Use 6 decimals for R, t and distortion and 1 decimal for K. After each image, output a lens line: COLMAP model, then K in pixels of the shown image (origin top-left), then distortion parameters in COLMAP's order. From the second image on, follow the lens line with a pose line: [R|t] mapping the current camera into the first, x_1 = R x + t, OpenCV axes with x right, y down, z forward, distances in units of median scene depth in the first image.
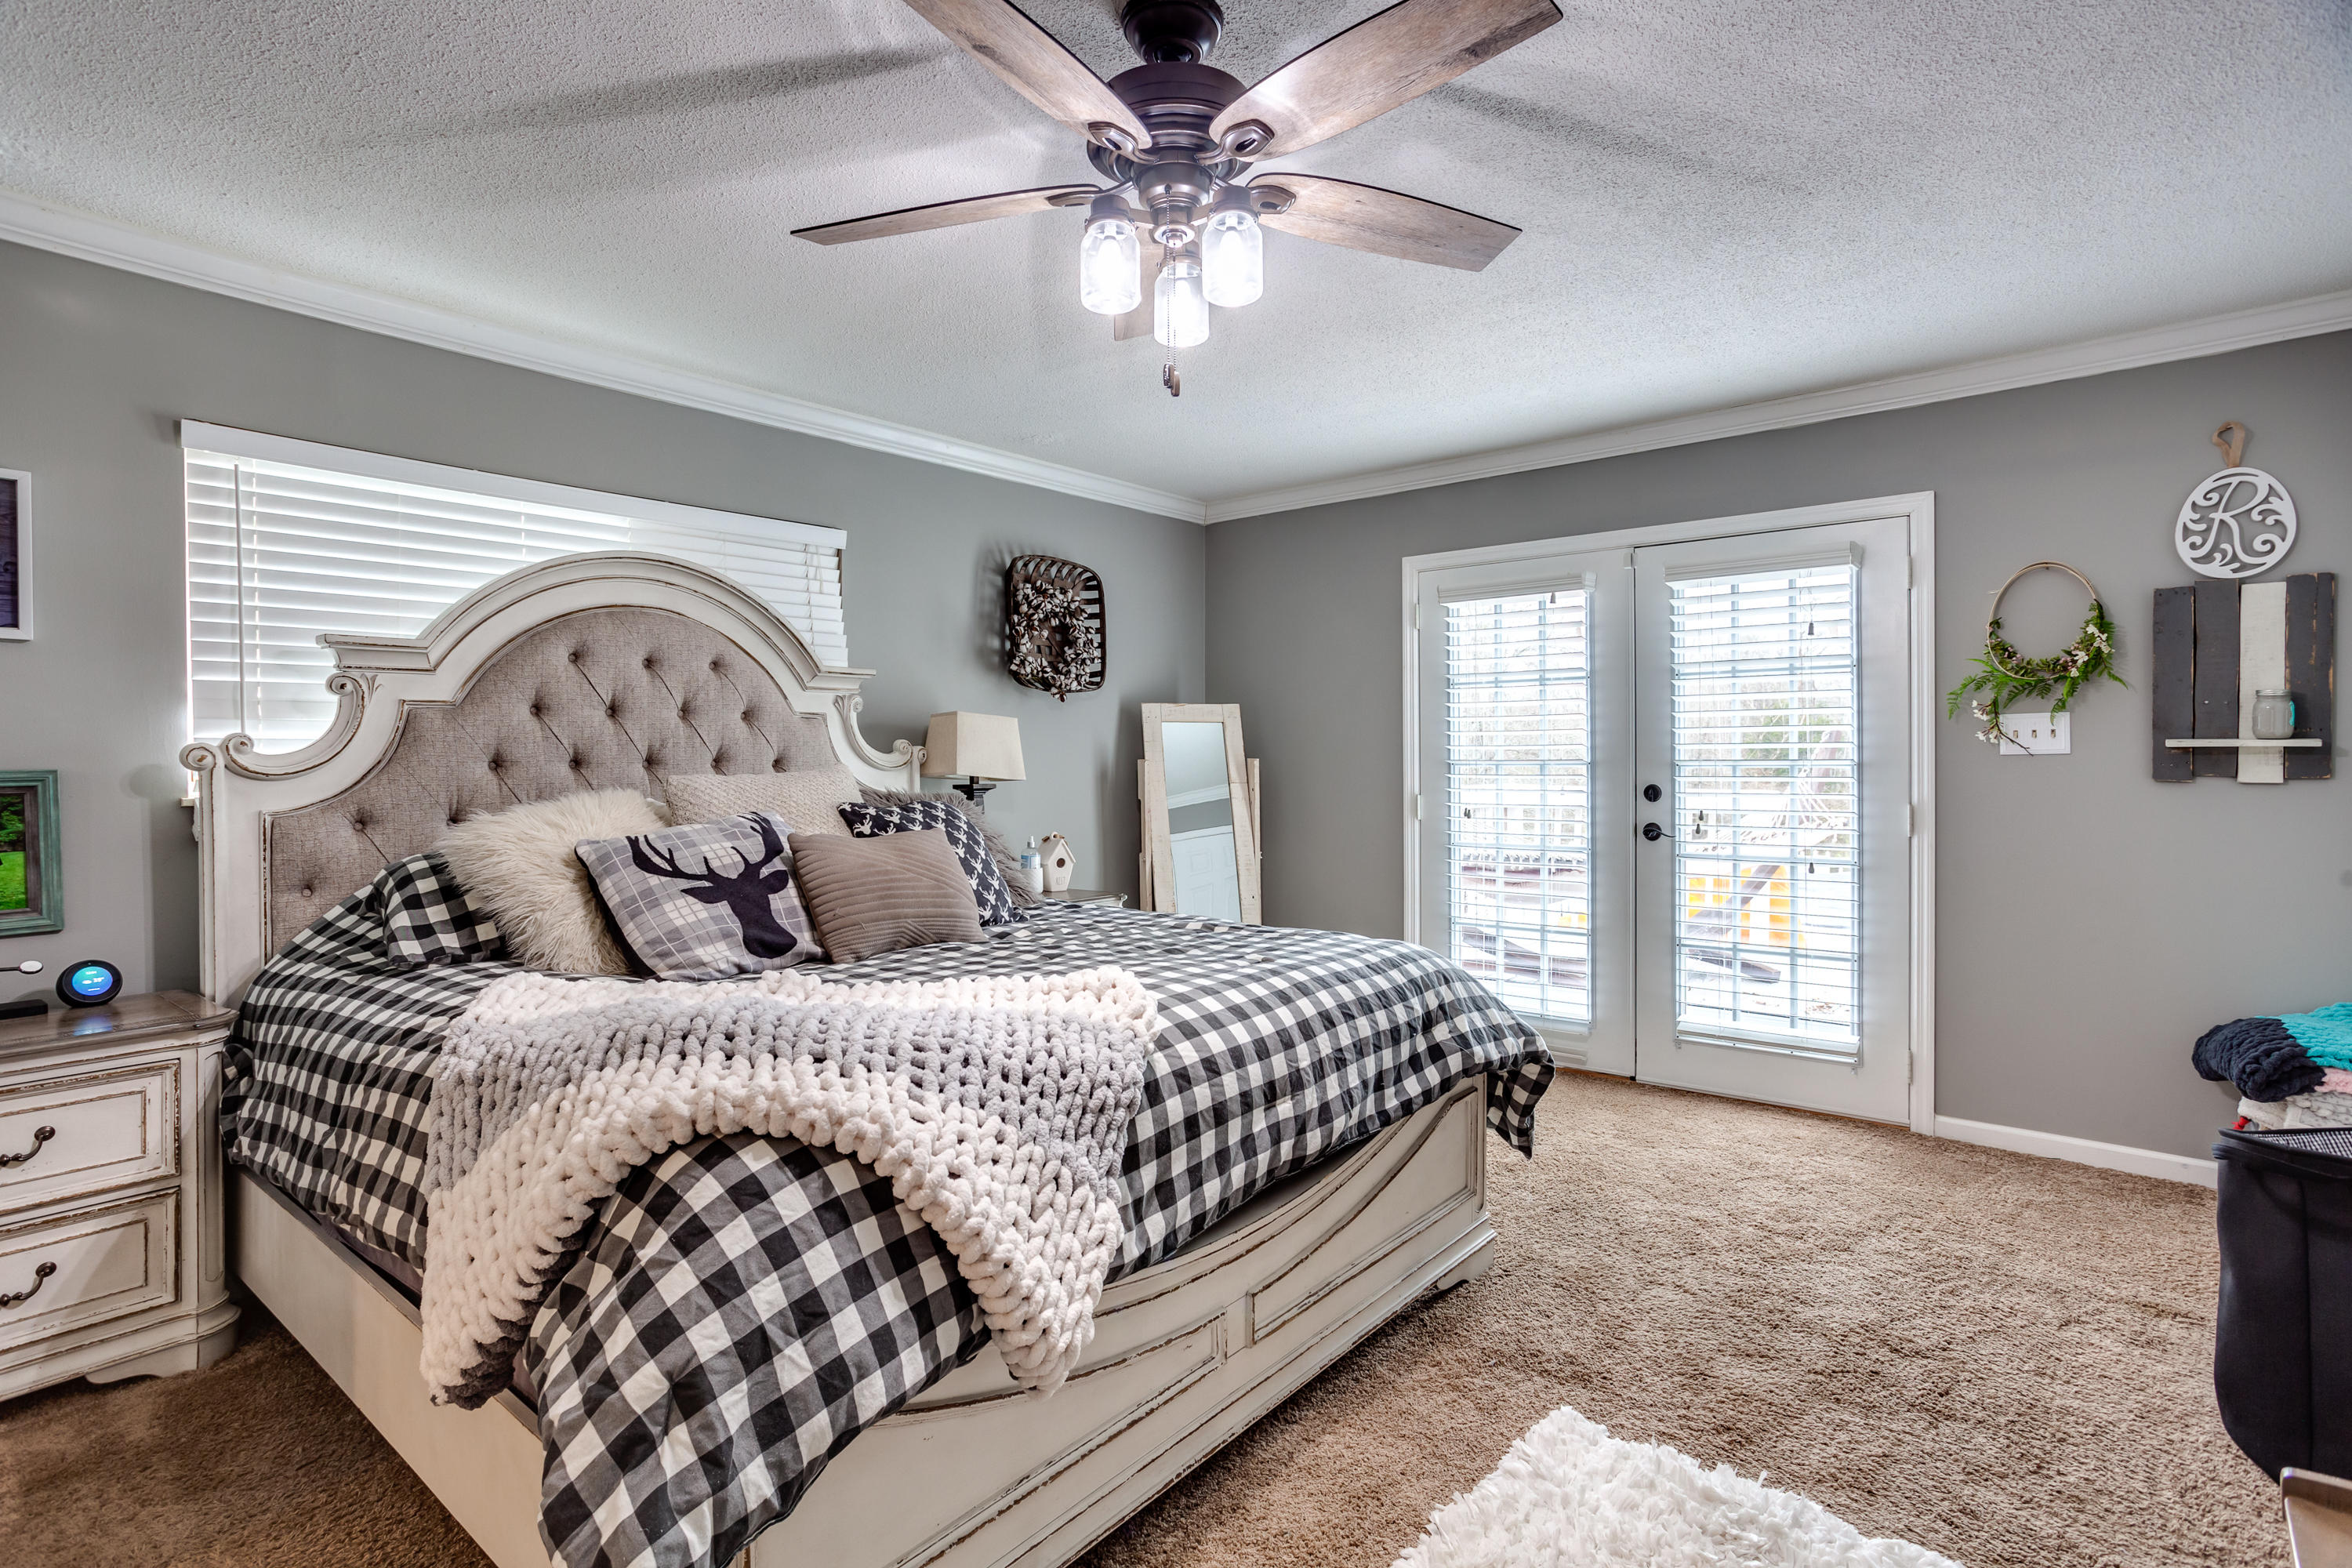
lens RADIAL K [[1167.5, 0, 1166.0], [0, 1167.5, 770.6], [0, 0, 1]] dist [-0.030624, 0.010359]
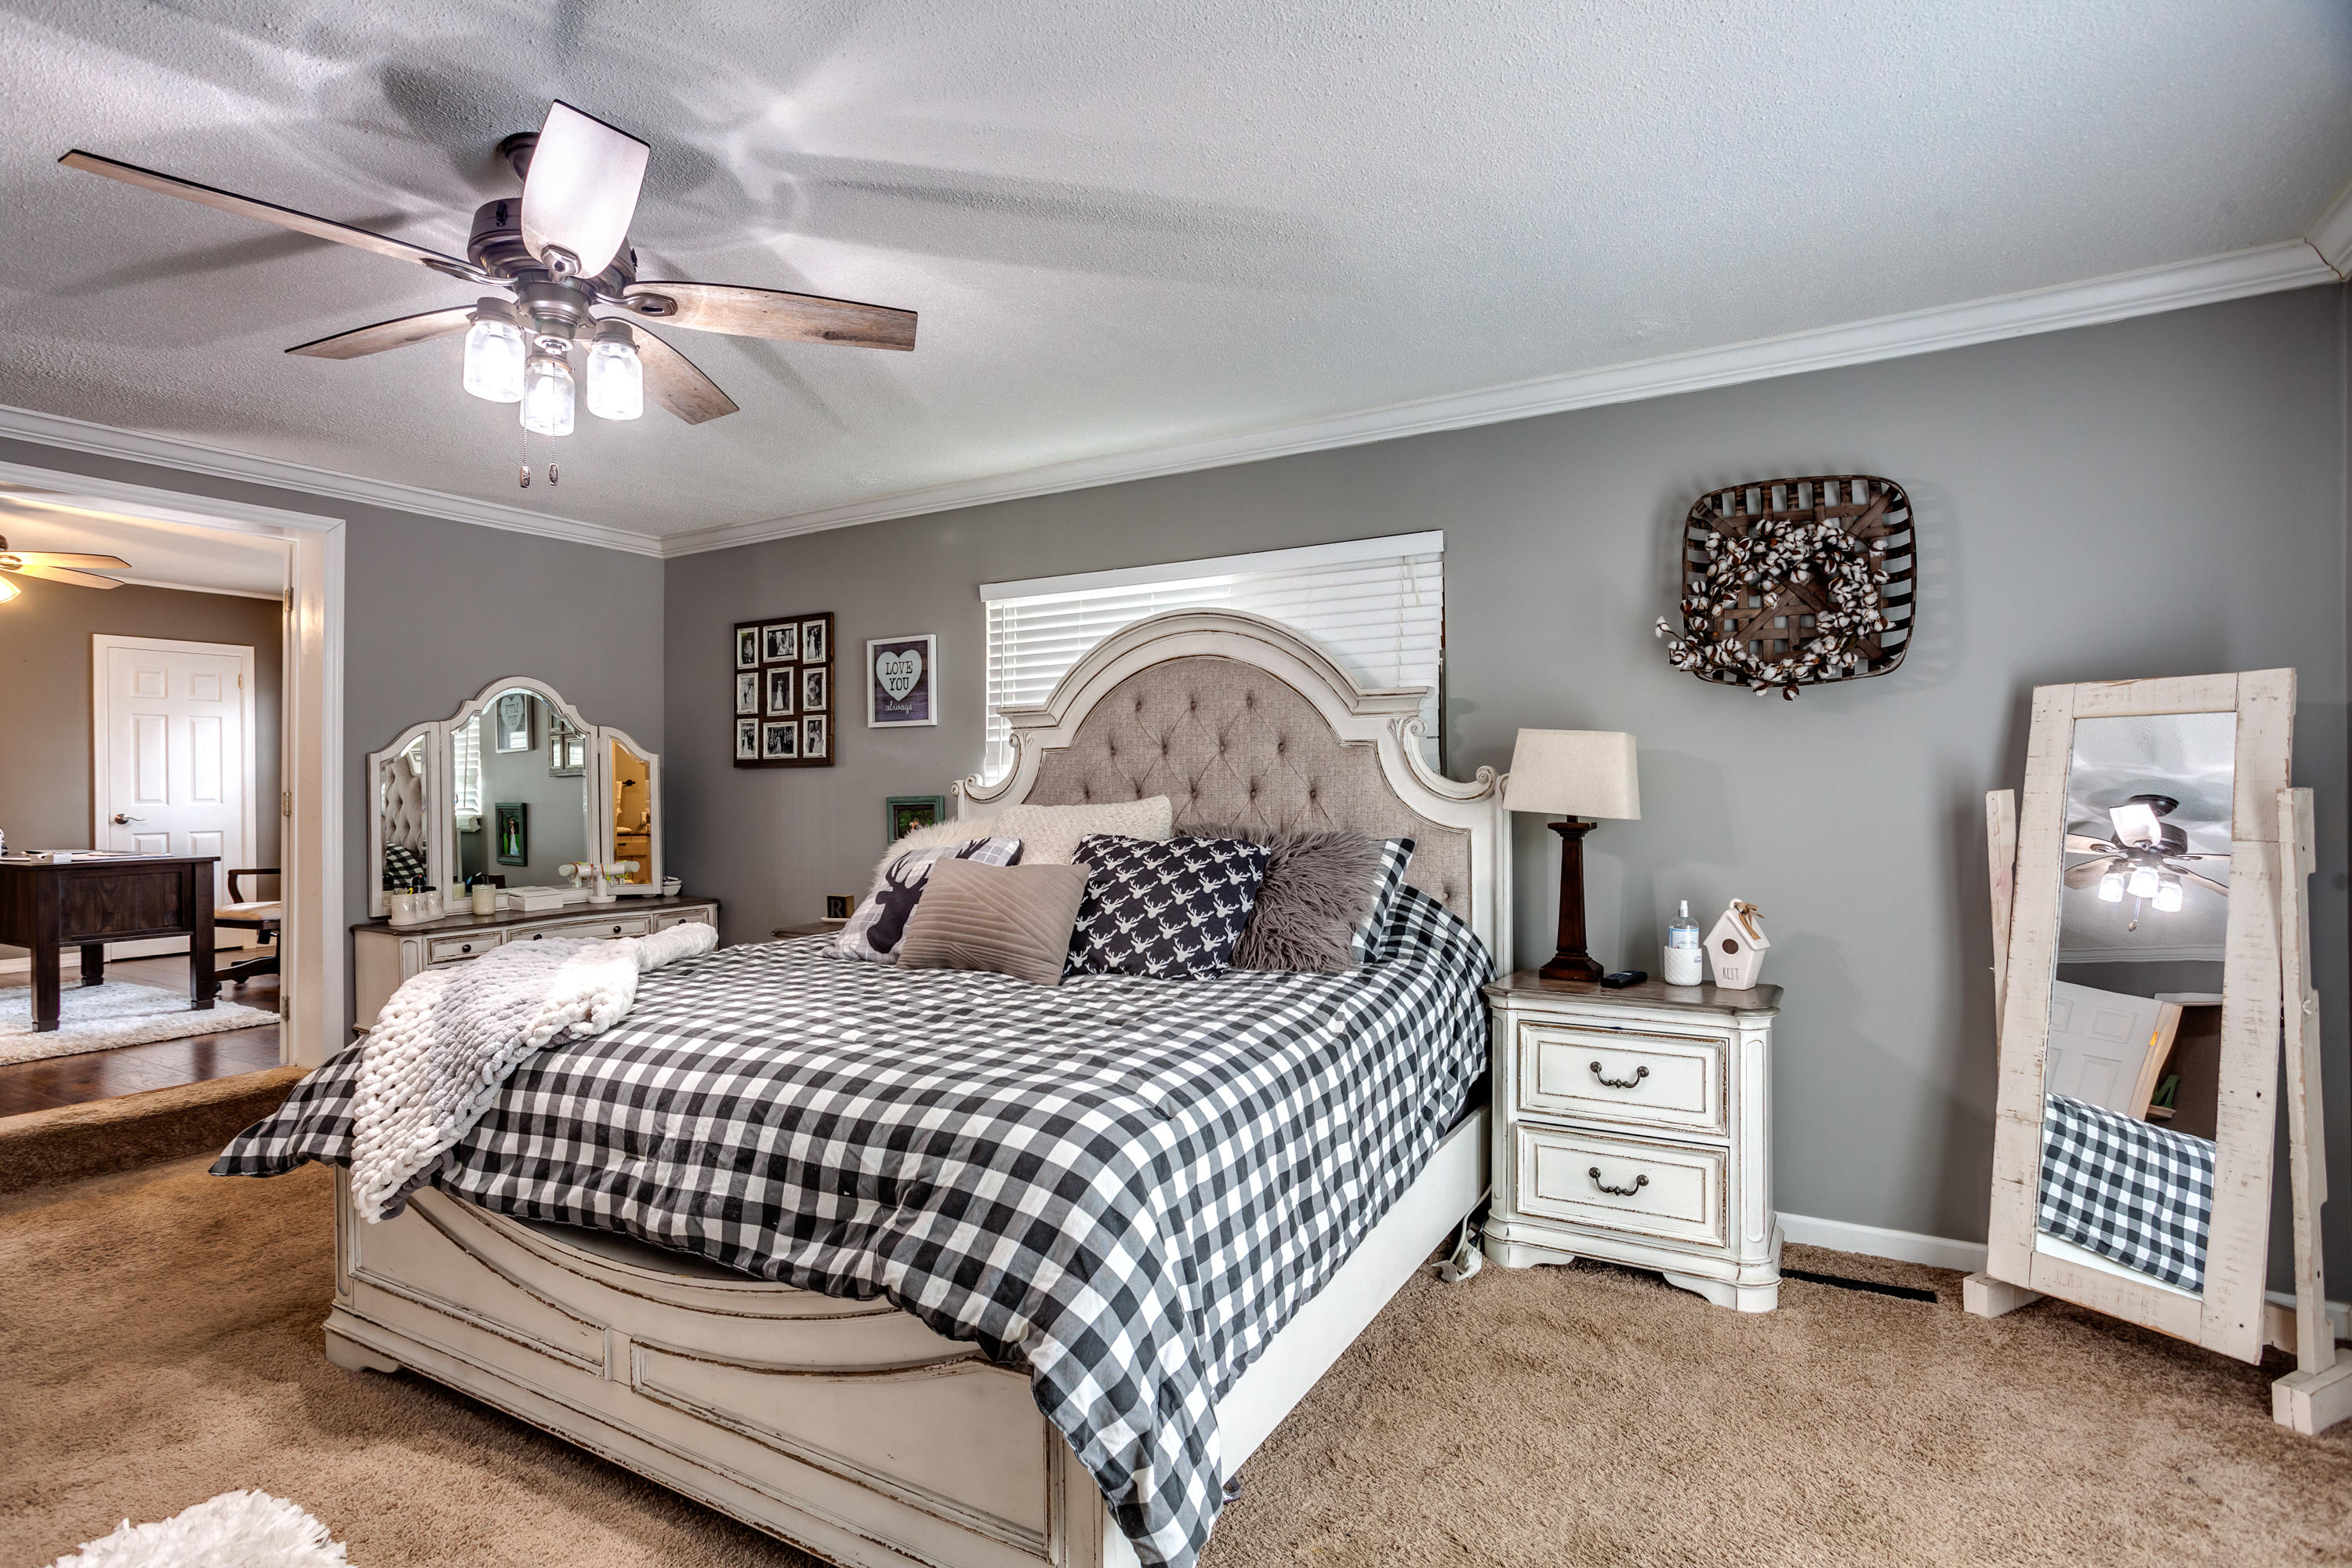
lens RADIAL K [[1167.5, 0, 1164.1], [0, 1167.5, 791.6], [0, 0, 1]] dist [-0.030624, 0.010359]
pose [[0.172740, 0.007953, -0.984935, 0.633701], [-0.005327, 0.999960, 0.007140, -0.014737], [0.984953, 0.004013, 0.172775, 0.720787]]
